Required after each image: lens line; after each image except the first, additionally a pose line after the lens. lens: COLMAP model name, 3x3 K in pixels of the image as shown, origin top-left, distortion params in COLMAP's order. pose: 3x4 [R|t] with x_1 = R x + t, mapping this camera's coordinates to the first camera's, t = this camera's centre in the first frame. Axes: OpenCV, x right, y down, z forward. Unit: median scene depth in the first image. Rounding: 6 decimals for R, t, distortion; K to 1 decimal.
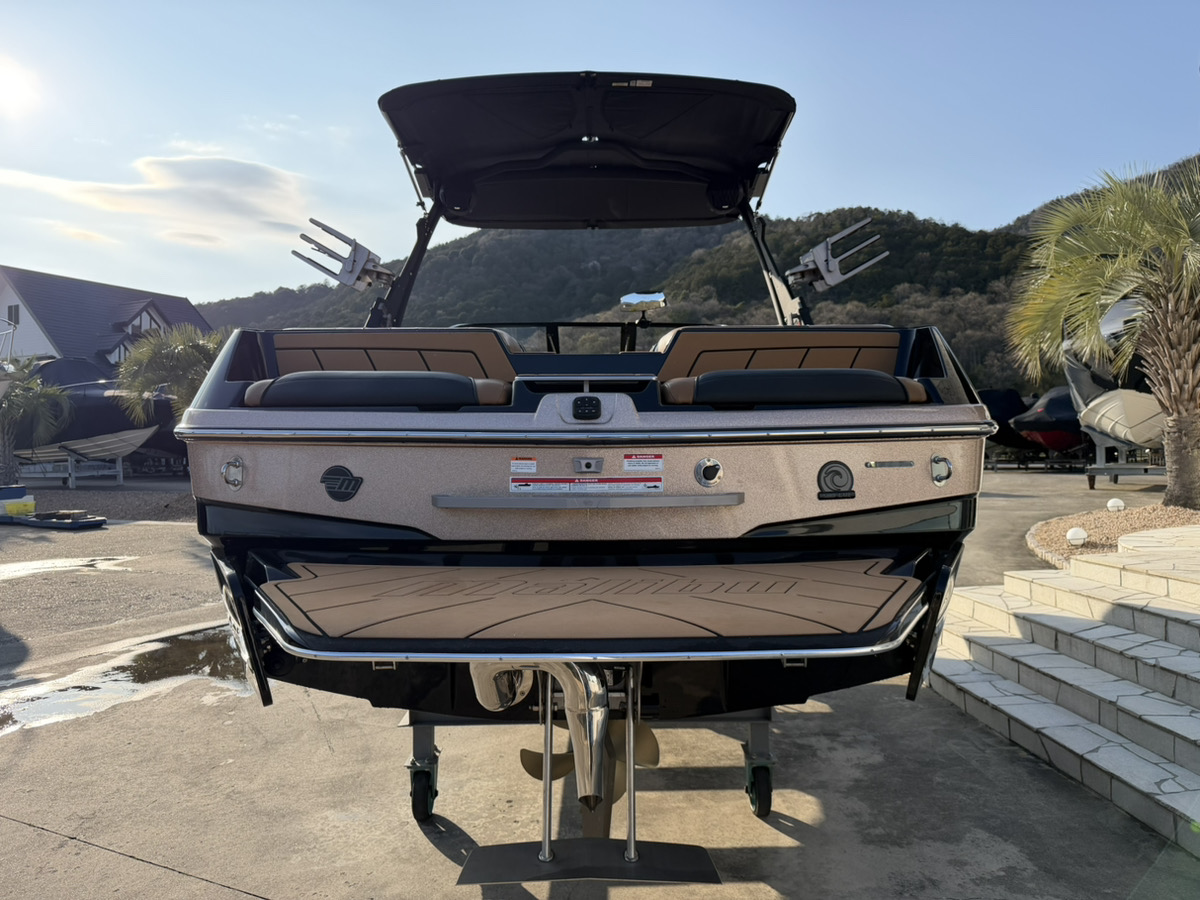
lens RADIAL K [[829.3, 0, 596.0], [0, 829.3, 456.8], [0, 0, 1]] dist [0.032510, -0.044244]
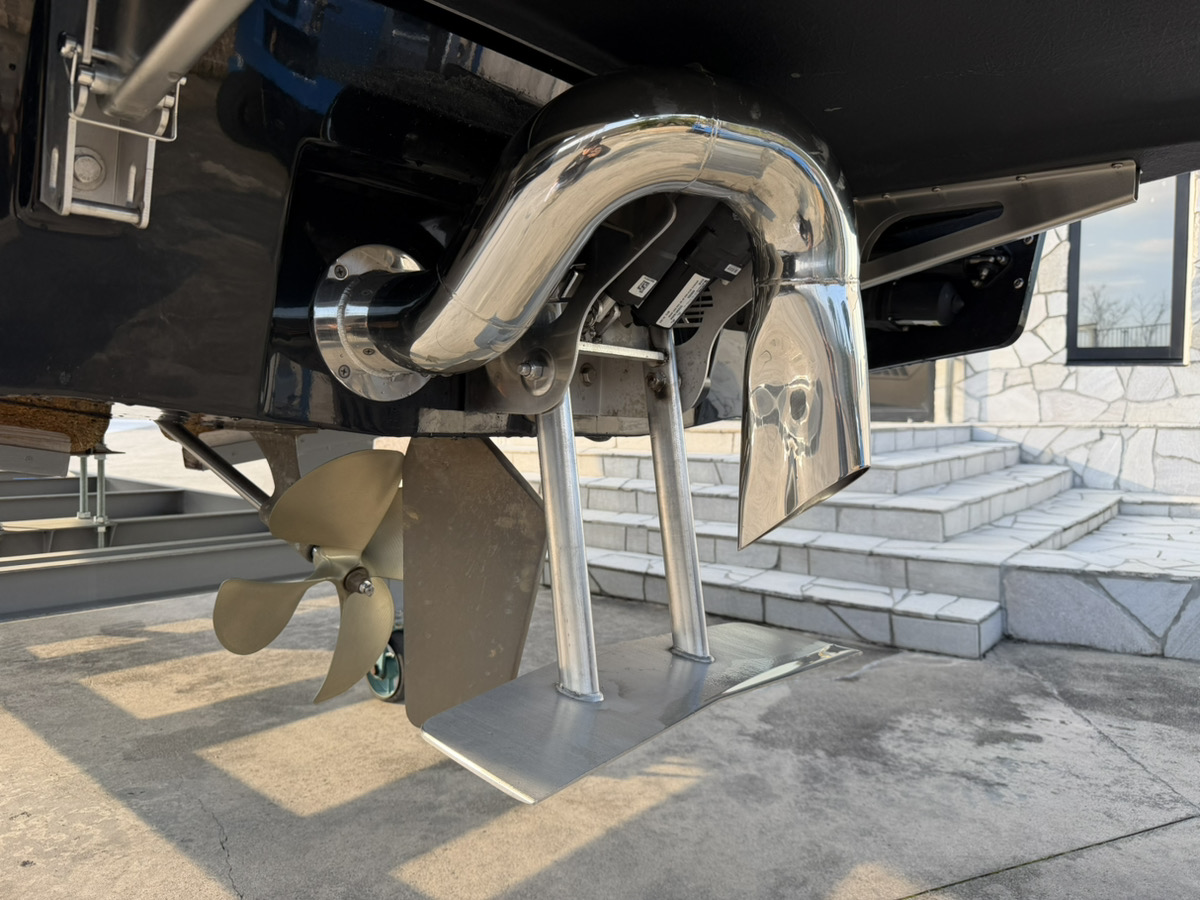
lens RADIAL K [[842.9, 0, 598.5], [0, 842.9, 456.9], [0, 0, 1]] dist [-0.001789, -0.003759]
pose [[0.649858, -0.013471, 0.759937, -0.216276], [-0.017076, 0.999332, 0.032317, 0.192219], [-0.759864, -0.033979, 0.649193, 0.403109]]
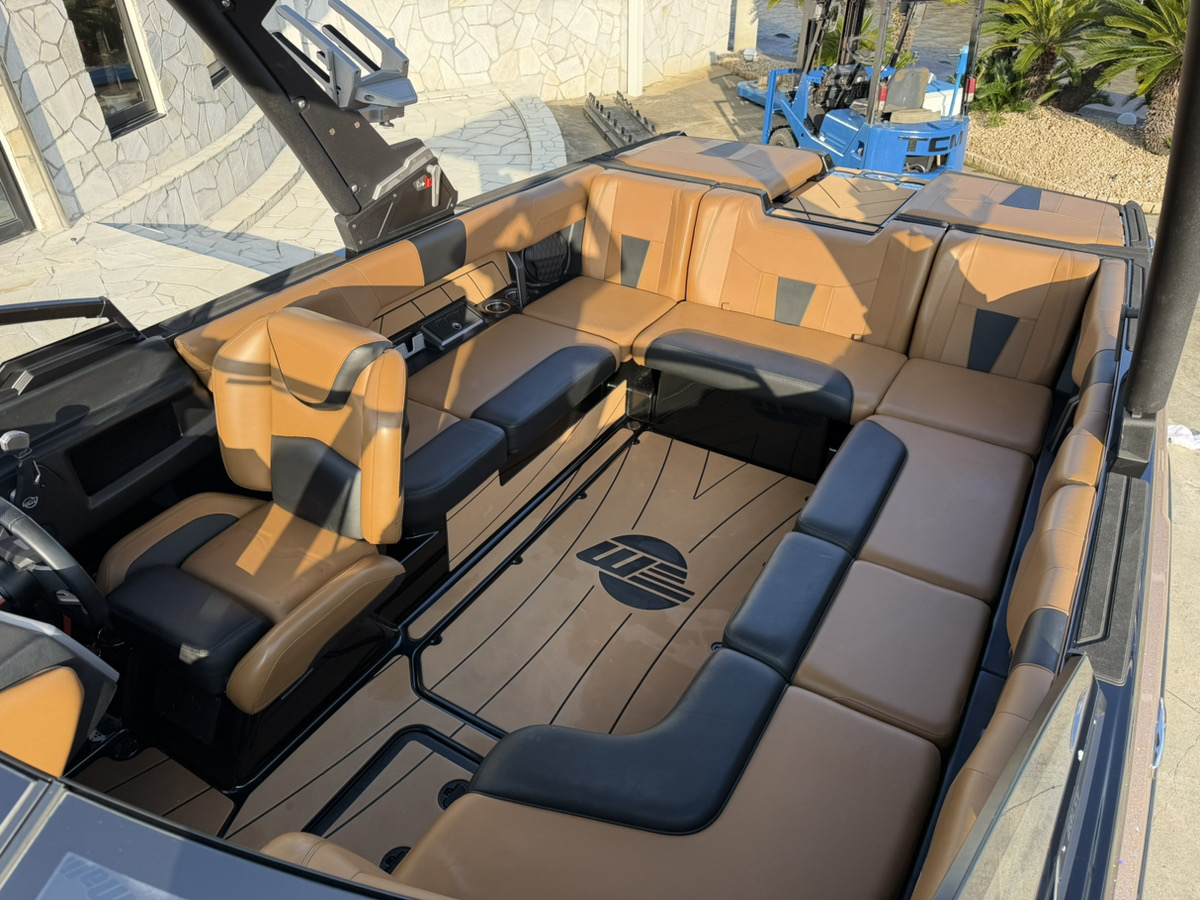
lens RADIAL K [[834.0, 0, 602.2], [0, 834.0, 449.0], [0, 0, 1]] dist [0.013221, -0.018701]
pose [[-0.858423, -0.290614, 0.422674, -0.263248], [0.021468, 0.802942, 0.595671, -0.455660], [-0.512493, 0.520411, -0.683025, 1.797587]]
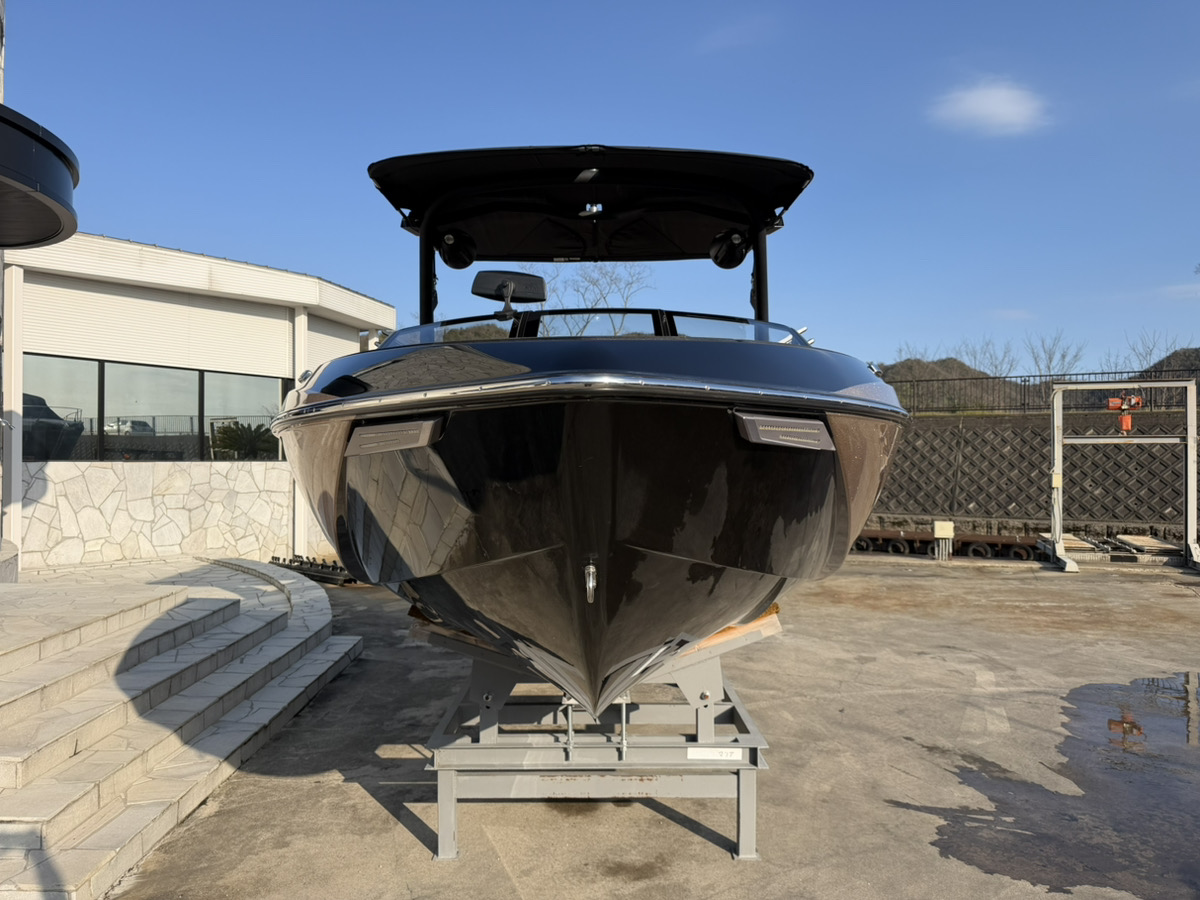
lens RADIAL K [[845.0, 0, 600.0], [0, 845.0, 450.0], [0, 0, 1]] dist [0.009892, -0.001339]
pose [[-0.999914, 0.012637, 0.003546, -0.025774], [0.012615, 0.999902, -0.006126, -0.106489], [-0.003623, -0.006081, -0.999975, 2.852743]]
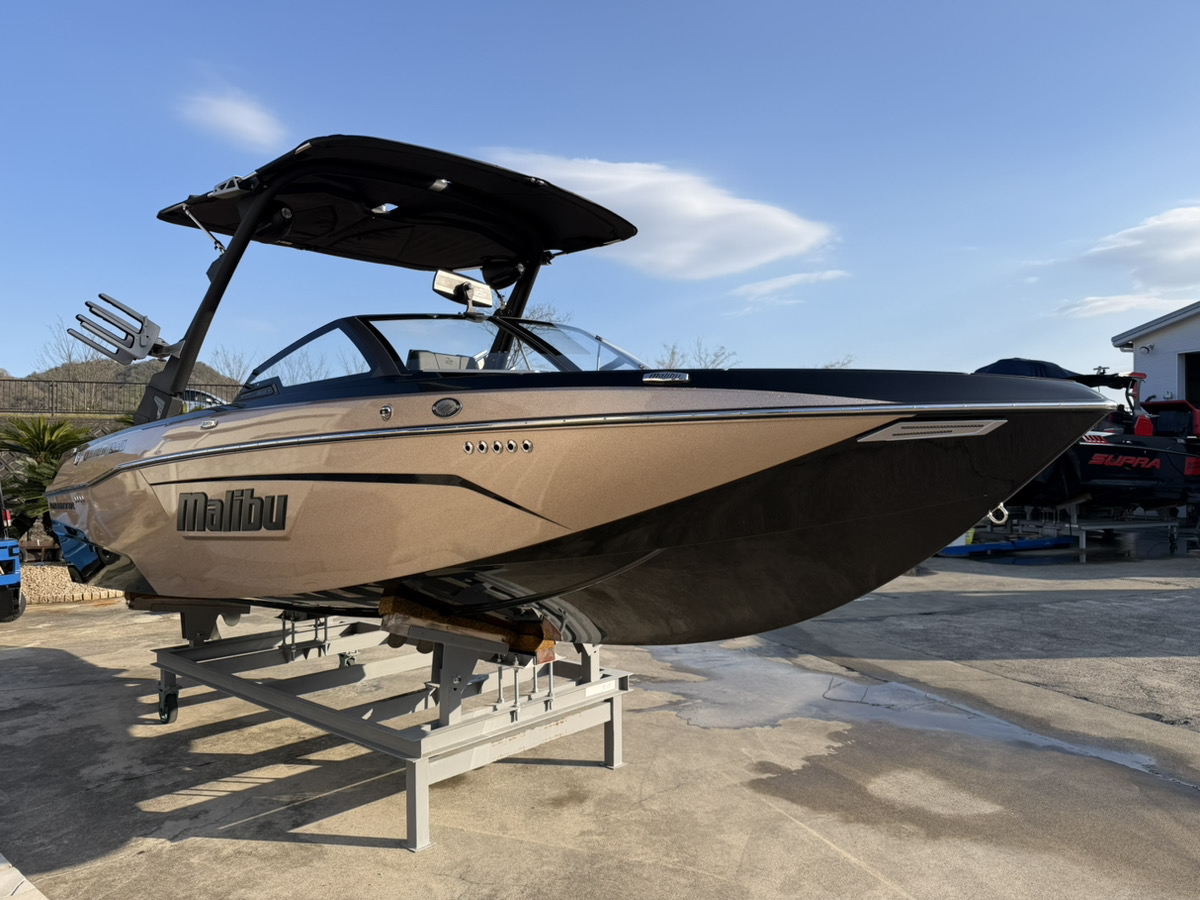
lens RADIAL K [[862.9, 0, 581.1], [0, 862.9, 451.8], [0, 0, 1]] dist [0.021324, -0.002596]
pose [[-0.685013, 0.012961, -0.728416, 0.854183], [0.012072, 0.999906, 0.006439, -0.109038], [0.728431, -0.004383, -0.685105, 2.687240]]
